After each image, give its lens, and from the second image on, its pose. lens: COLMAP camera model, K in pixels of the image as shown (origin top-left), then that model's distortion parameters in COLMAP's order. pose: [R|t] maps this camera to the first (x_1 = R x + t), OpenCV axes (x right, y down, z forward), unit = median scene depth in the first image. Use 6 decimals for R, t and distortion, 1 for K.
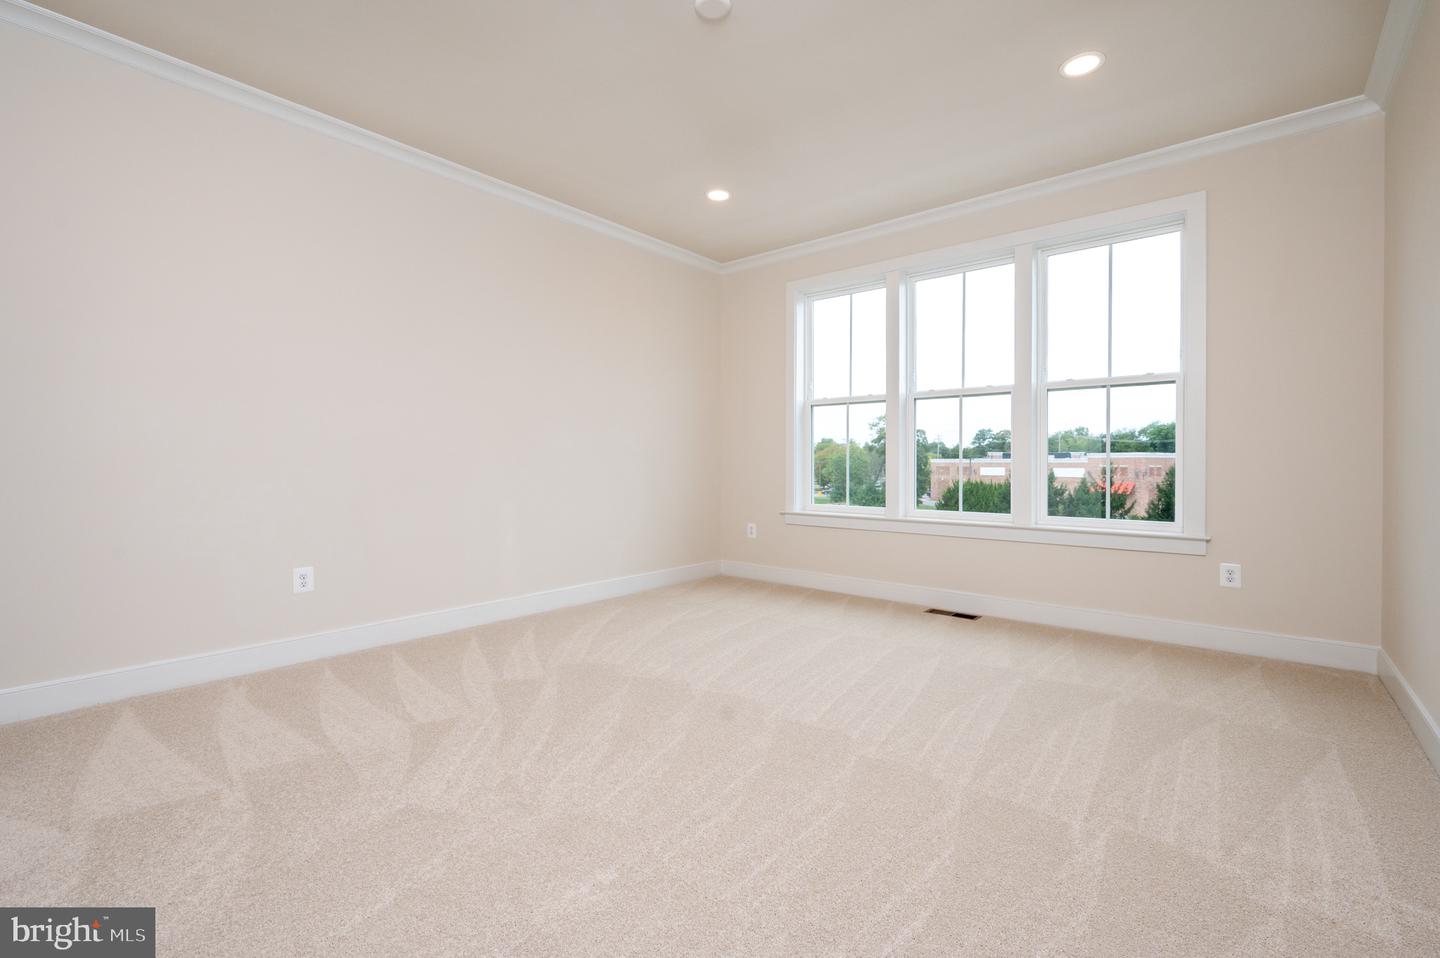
lens RADIAL K [[644.1, 0, 719.8], [0, 644.1, 470.7], [0, 0, 1]] dist [0.002797, 0.000204]
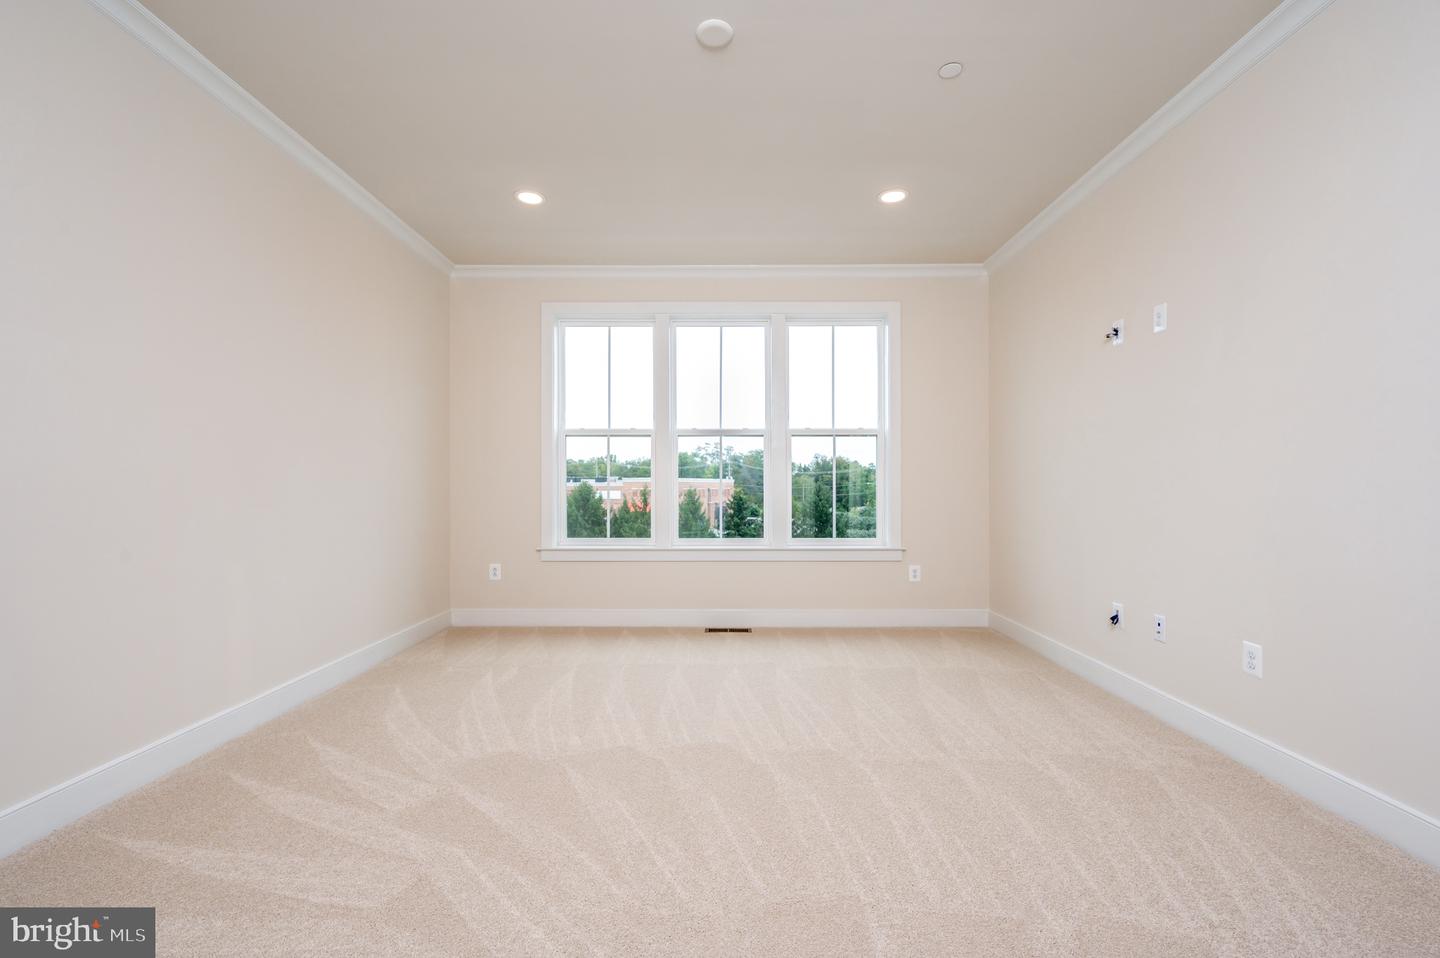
lens RADIAL K [[640.5, 0, 719.7], [0, 640.5, 484.8], [0, 0, 1]] dist [0.019963, 0.000035]
pose [[0.758763, 0.002390, 0.651363, -0.465022], [0.009723, 0.999840, -0.014994, -0.017084], [-0.651295, 0.017710, 0.758618, 0.199946]]
